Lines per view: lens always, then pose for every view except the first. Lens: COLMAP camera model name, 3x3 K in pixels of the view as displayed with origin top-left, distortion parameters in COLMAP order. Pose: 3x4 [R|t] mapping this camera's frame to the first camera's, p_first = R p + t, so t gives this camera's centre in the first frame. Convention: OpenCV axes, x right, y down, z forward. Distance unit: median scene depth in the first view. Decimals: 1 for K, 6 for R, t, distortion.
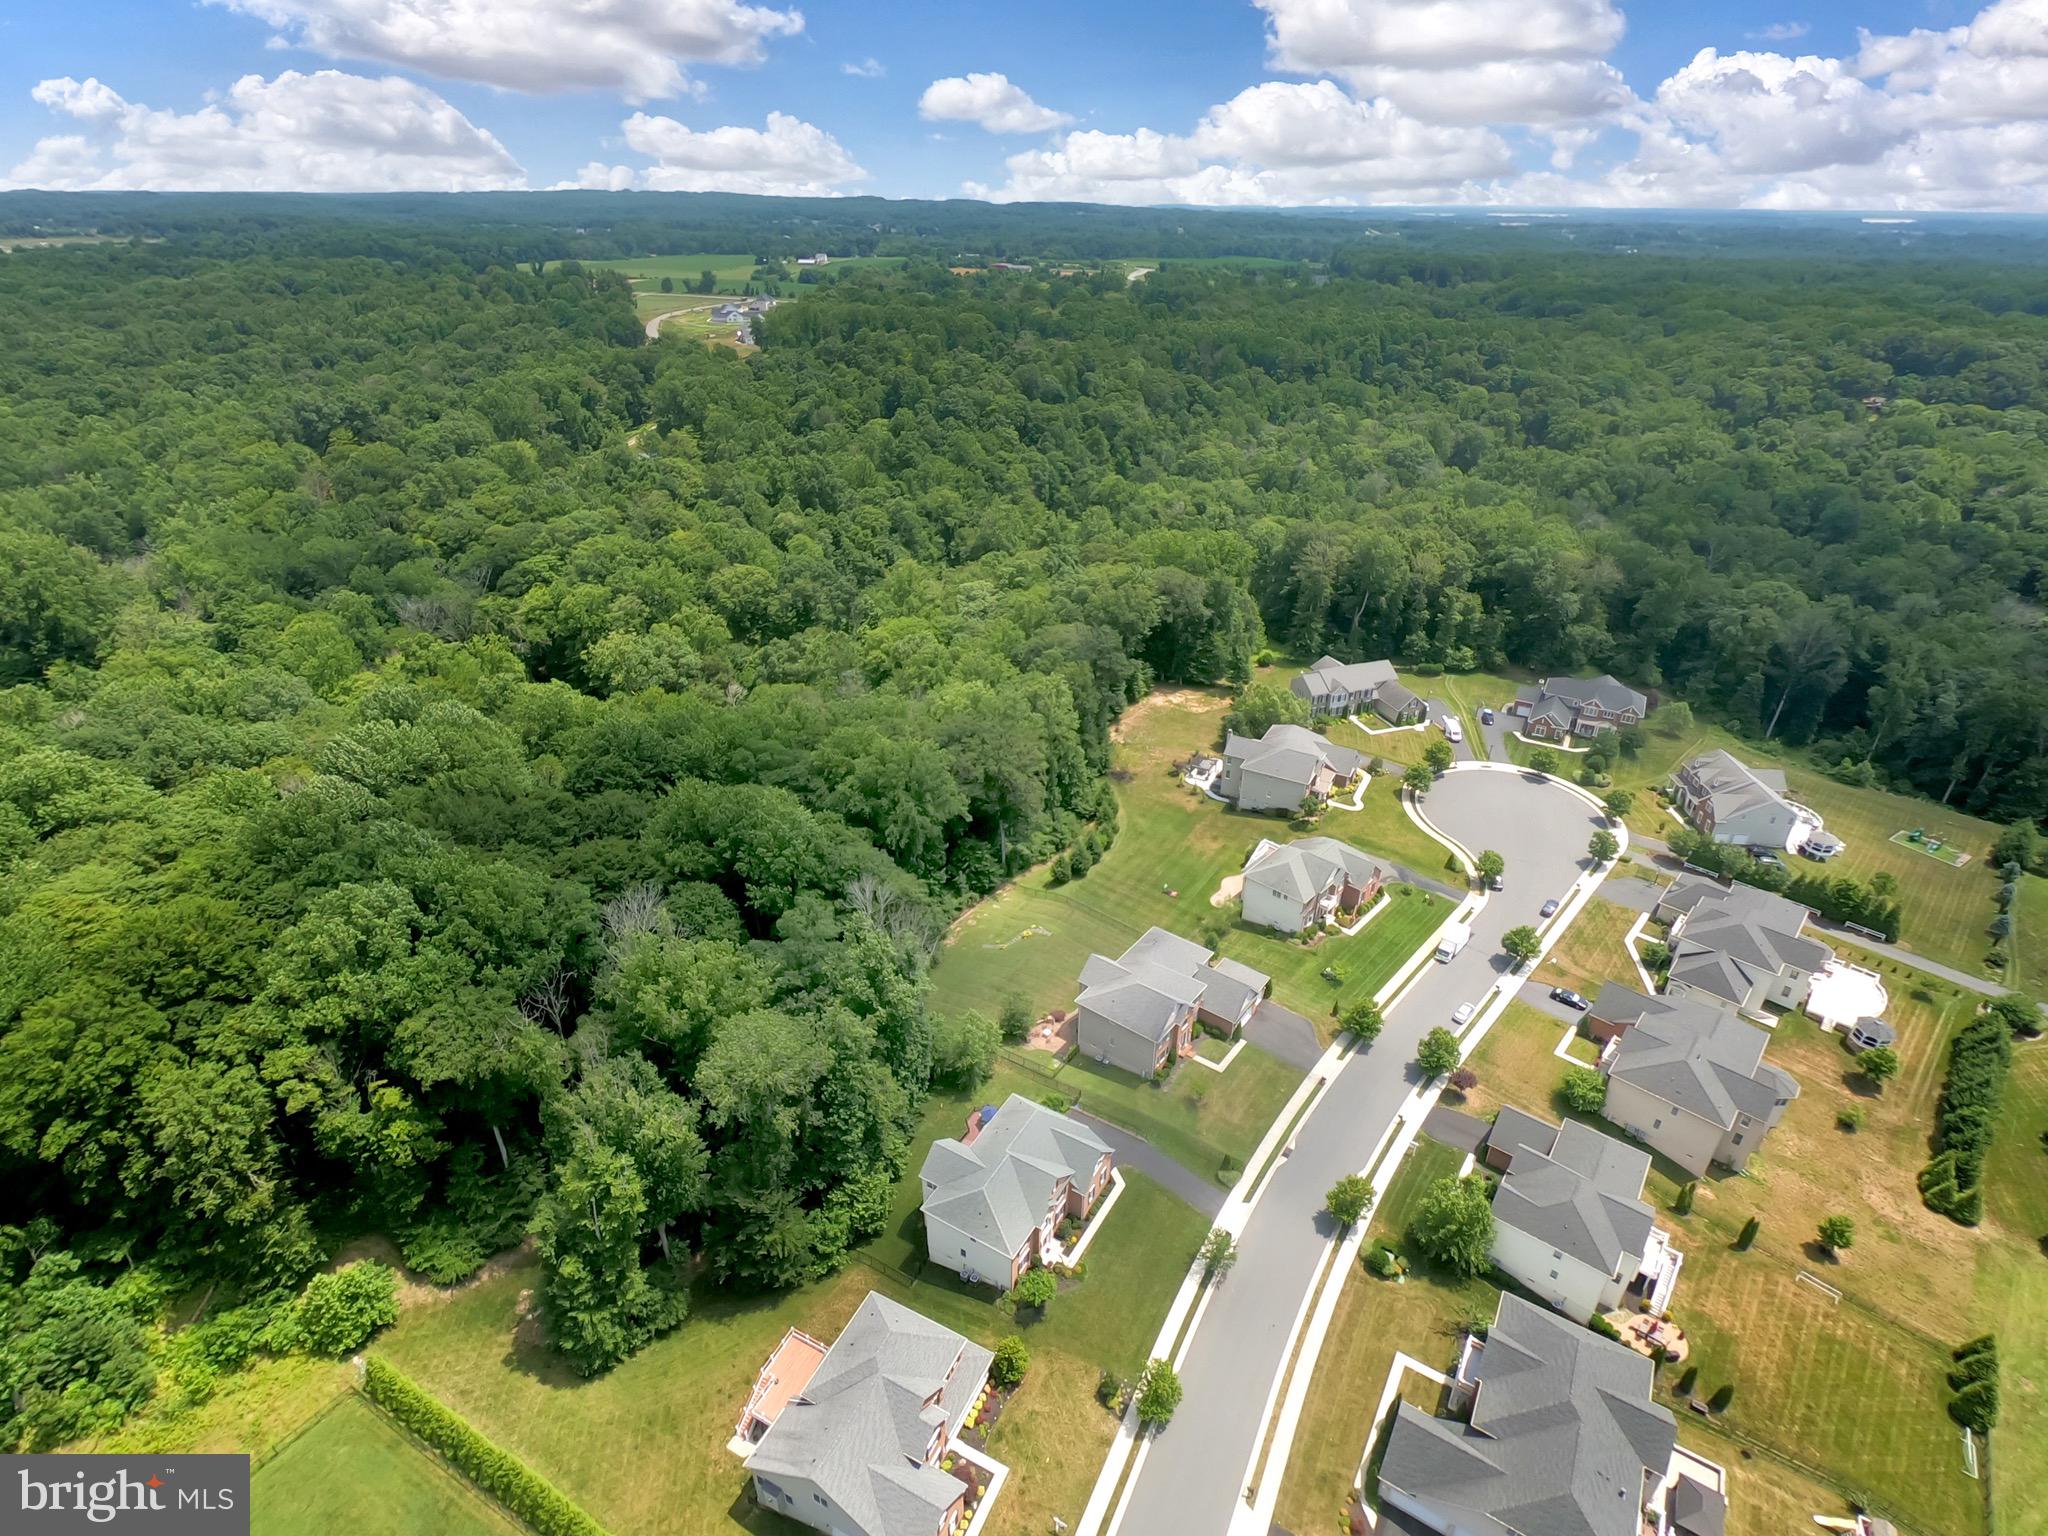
lens RADIAL K [[1034.8, 0, 1024.0], [0, 1034.8, 768.0], [0, 0, 1]] dist [-0.009766, 0.006757]
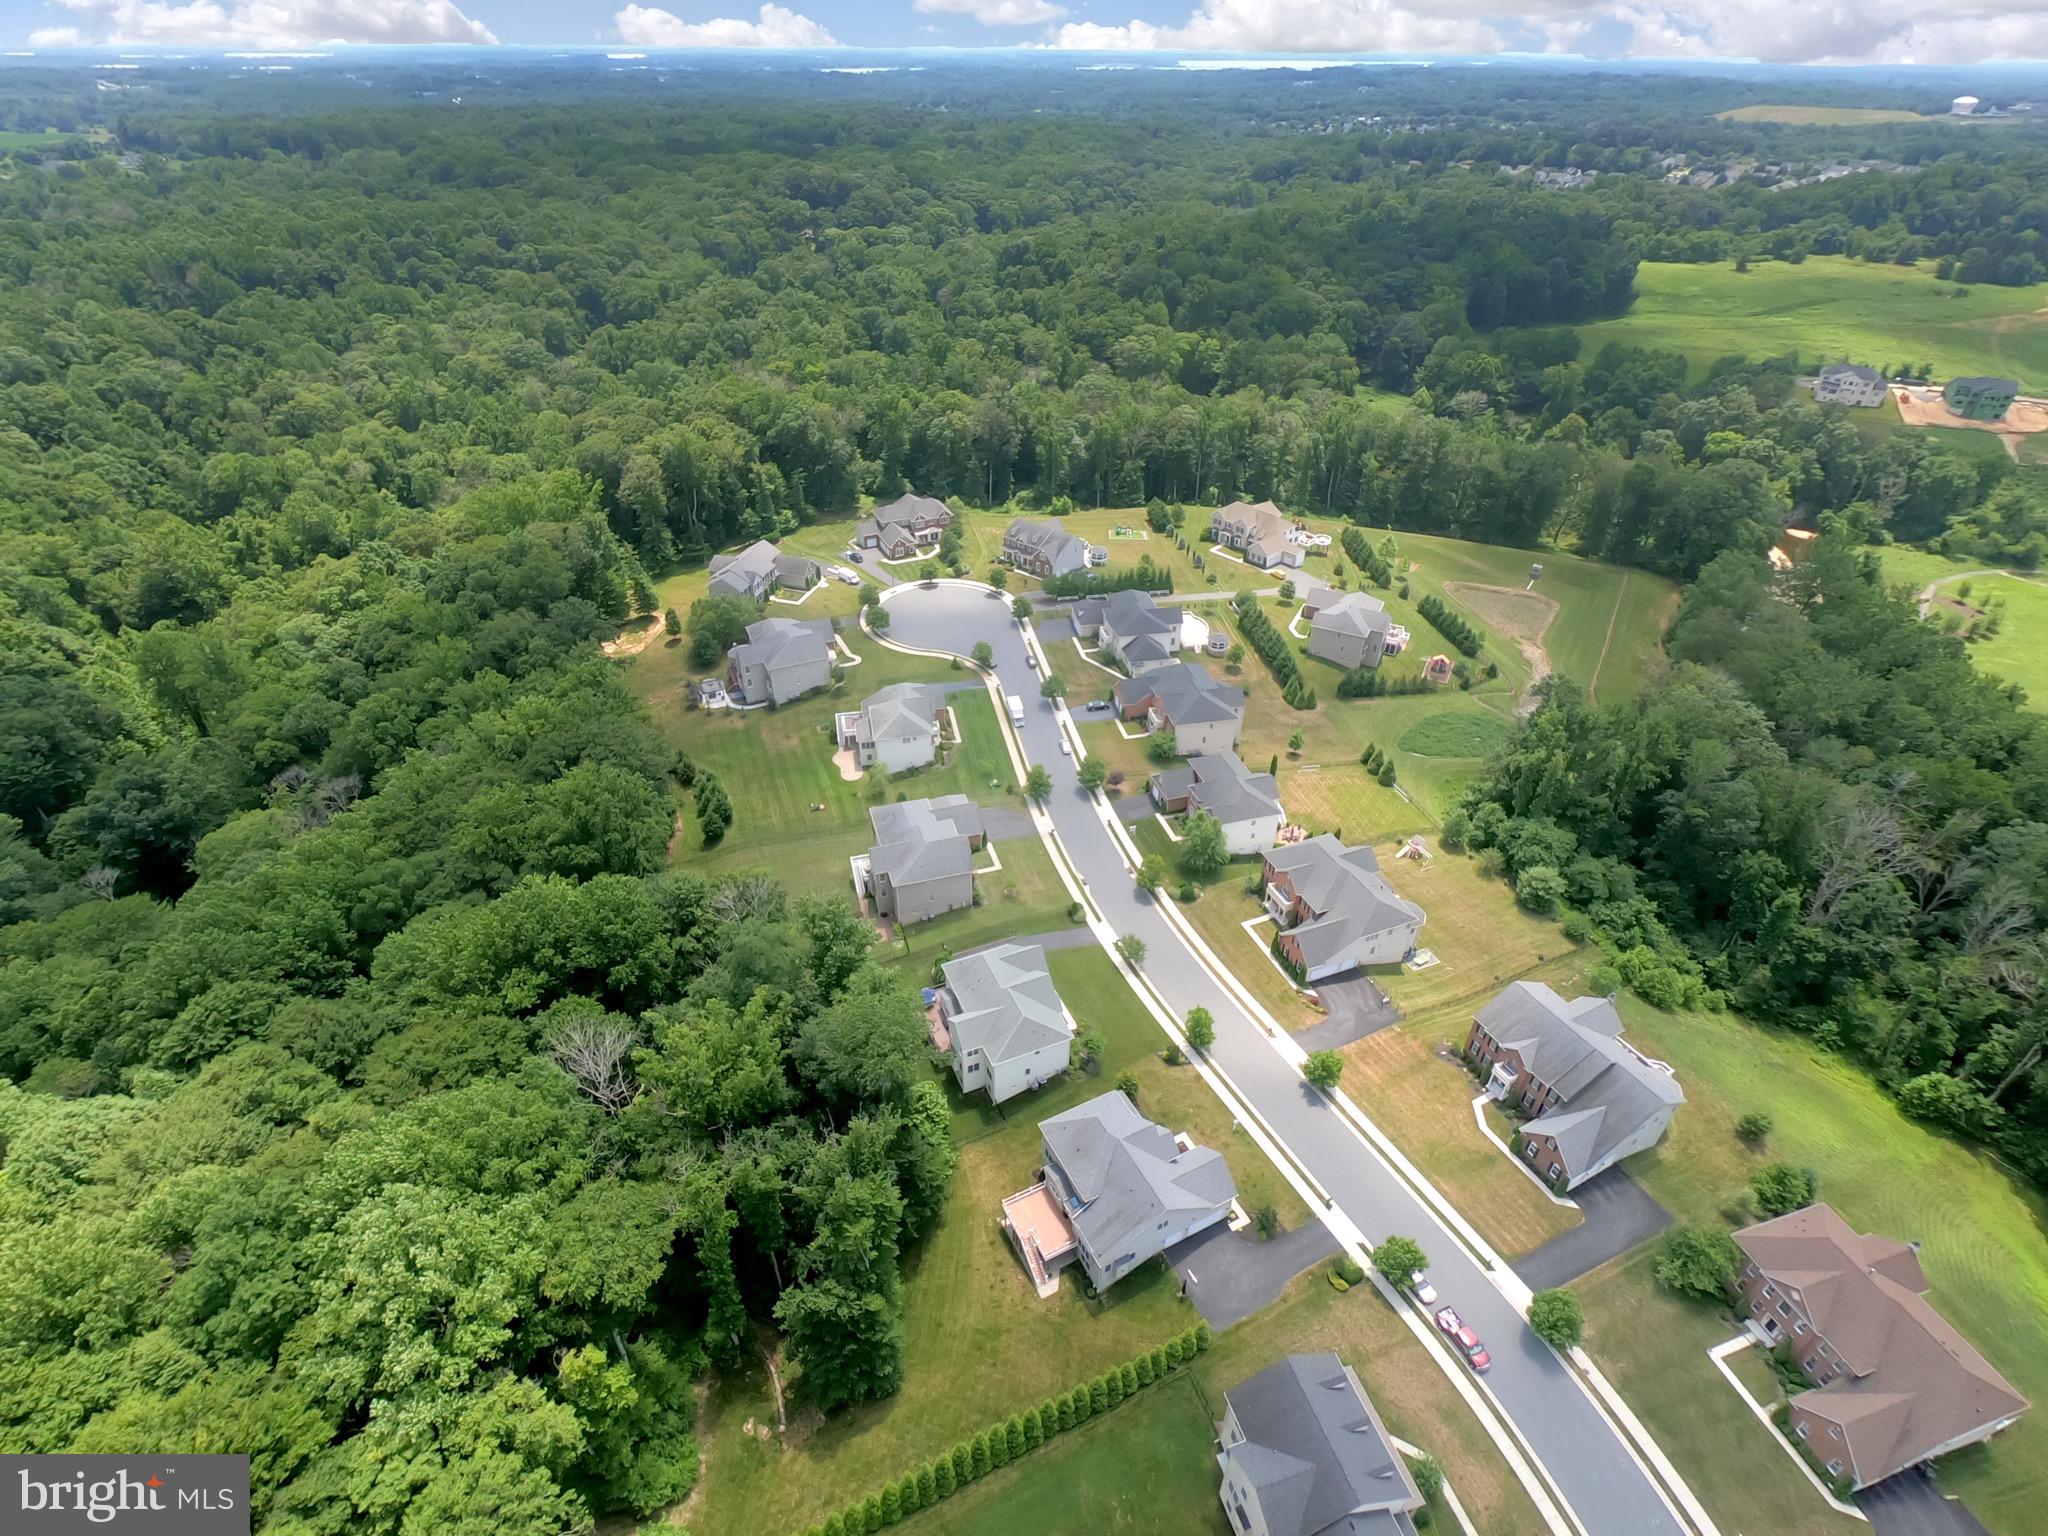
lens RADIAL K [[1034.8, 0, 1024.0], [0, 1034.8, 768.0], [0, 0, 1]] dist [-0.009766, 0.006757]
pose [[0.586976, -0.469308, 0.659703, -0.555651], [0.391349, 0.877798, 0.276254, -0.146706], [-0.708735, 0.096020, 0.698910, 0.089491]]
